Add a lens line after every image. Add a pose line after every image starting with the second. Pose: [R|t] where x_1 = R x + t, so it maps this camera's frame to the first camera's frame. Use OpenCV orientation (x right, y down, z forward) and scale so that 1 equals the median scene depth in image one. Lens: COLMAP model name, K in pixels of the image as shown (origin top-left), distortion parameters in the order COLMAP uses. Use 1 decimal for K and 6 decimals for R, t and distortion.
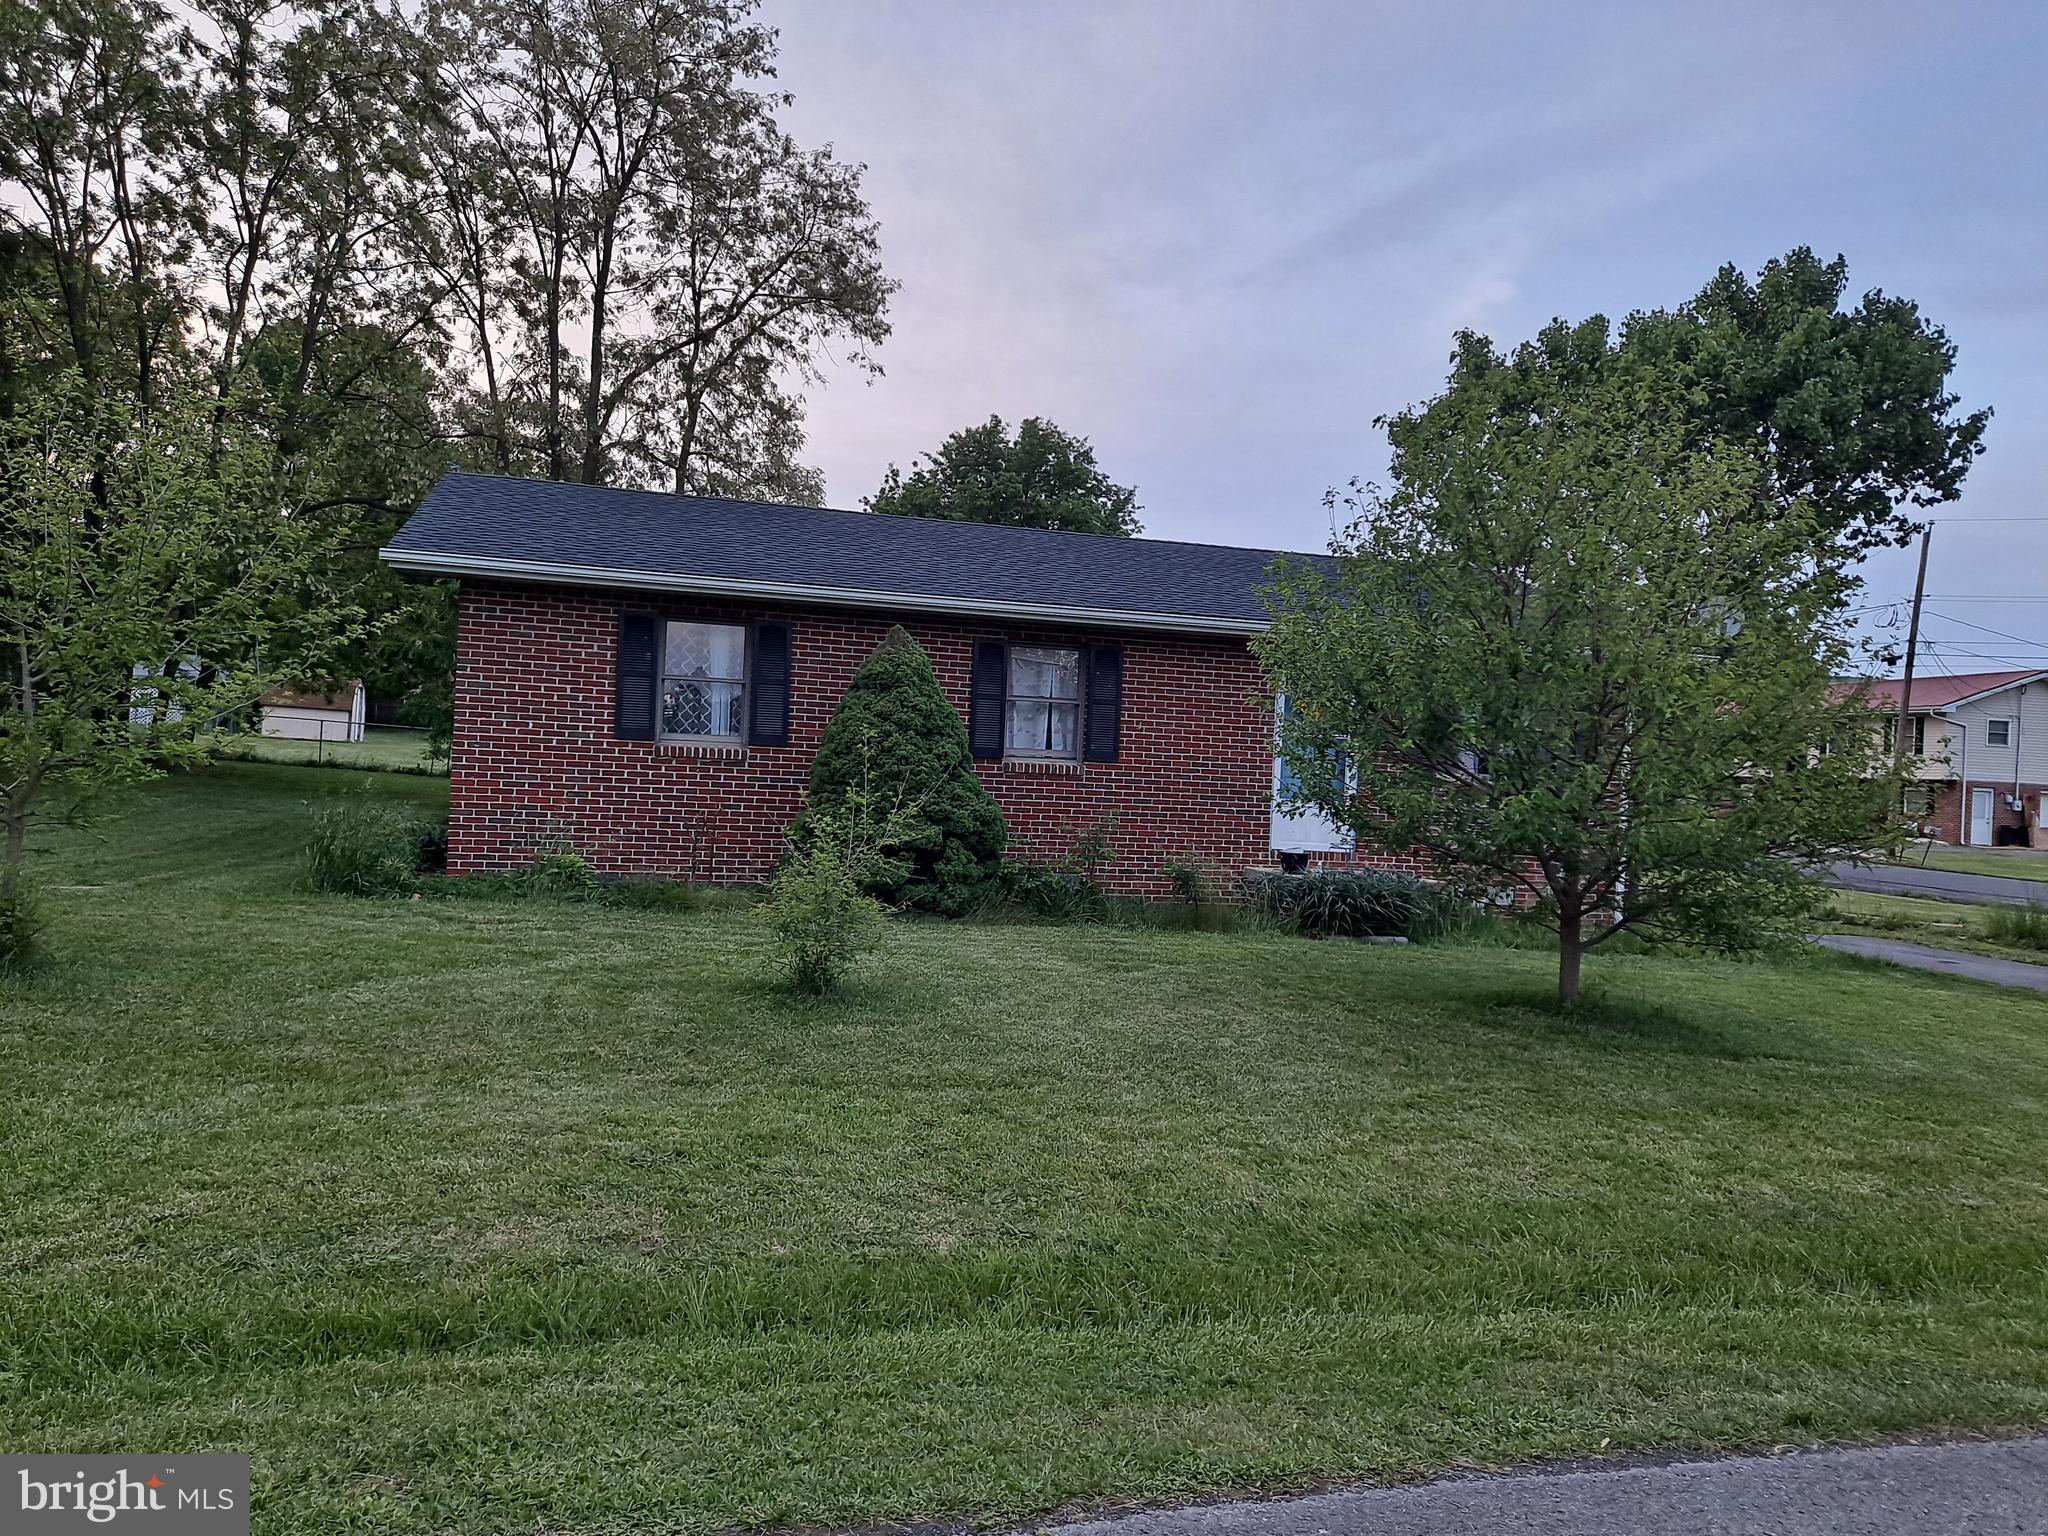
lens RADIAL K [[1510.1, 0, 1024.0], [0, 1510.1, 768.0], [0, 0, 1]] dist [0.051787, -0.054746]
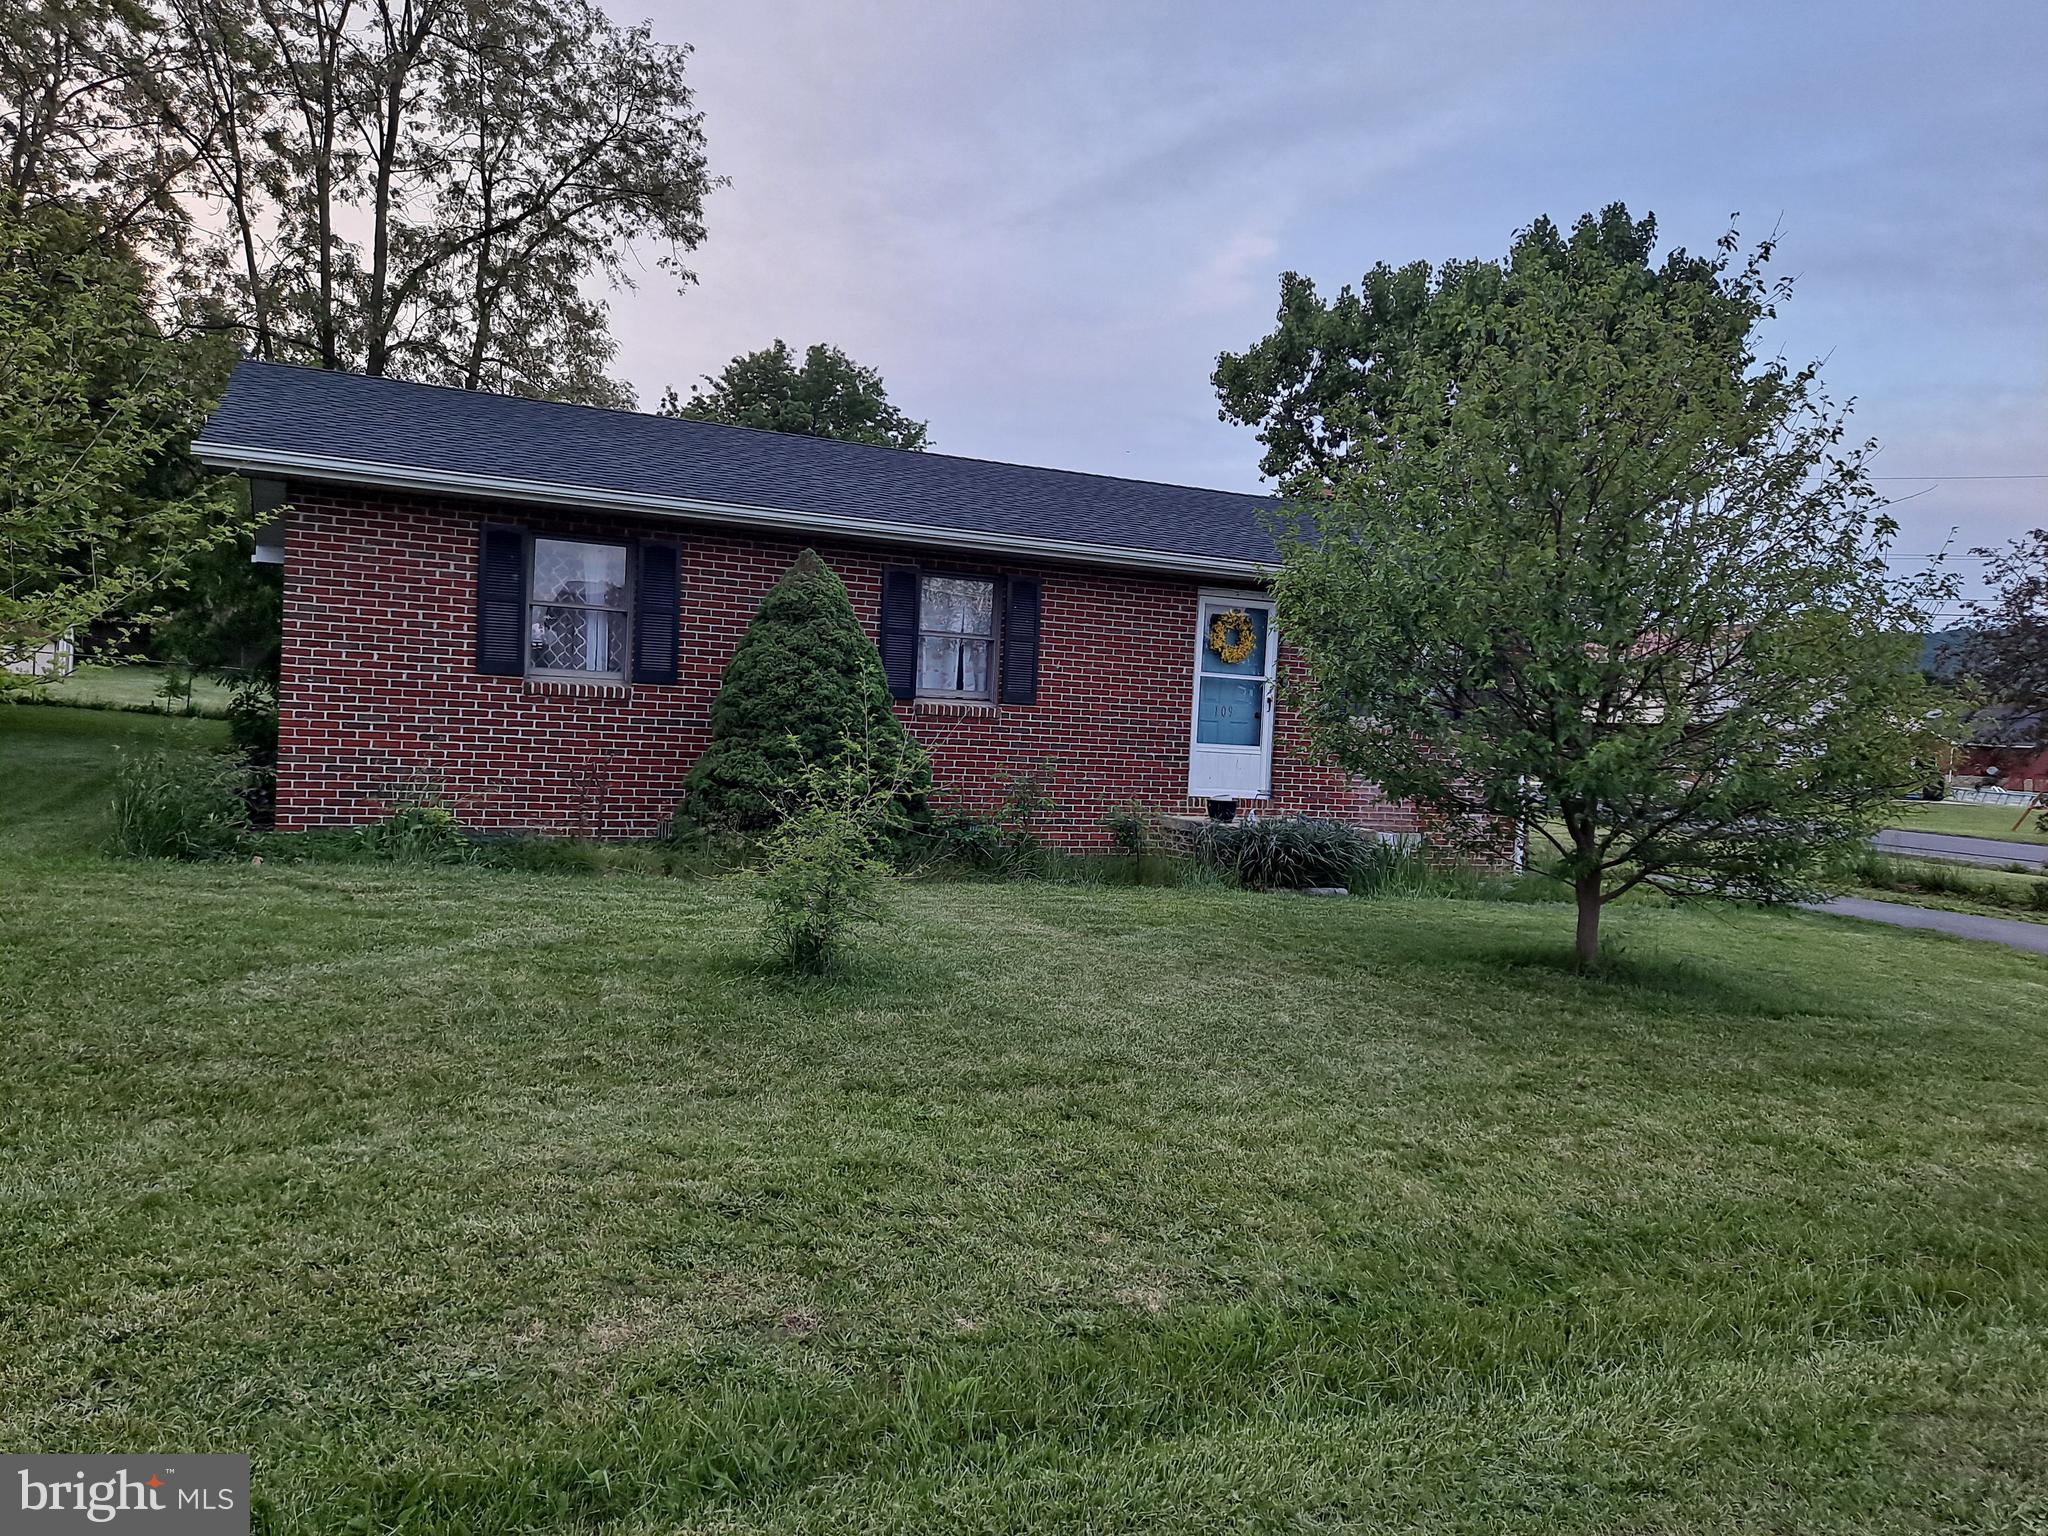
lens RADIAL K [[1510.1, 0, 1024.0], [0, 1510.1, 768.0], [0, 0, 1]] dist [0.051787, -0.054746]
pose [[0.987003, -0.001507, 0.160695, -0.094357], [-0.004634, 0.999273, 0.037836, 0.000334], [-0.160636, -0.038089, 0.986279, 0.085735]]
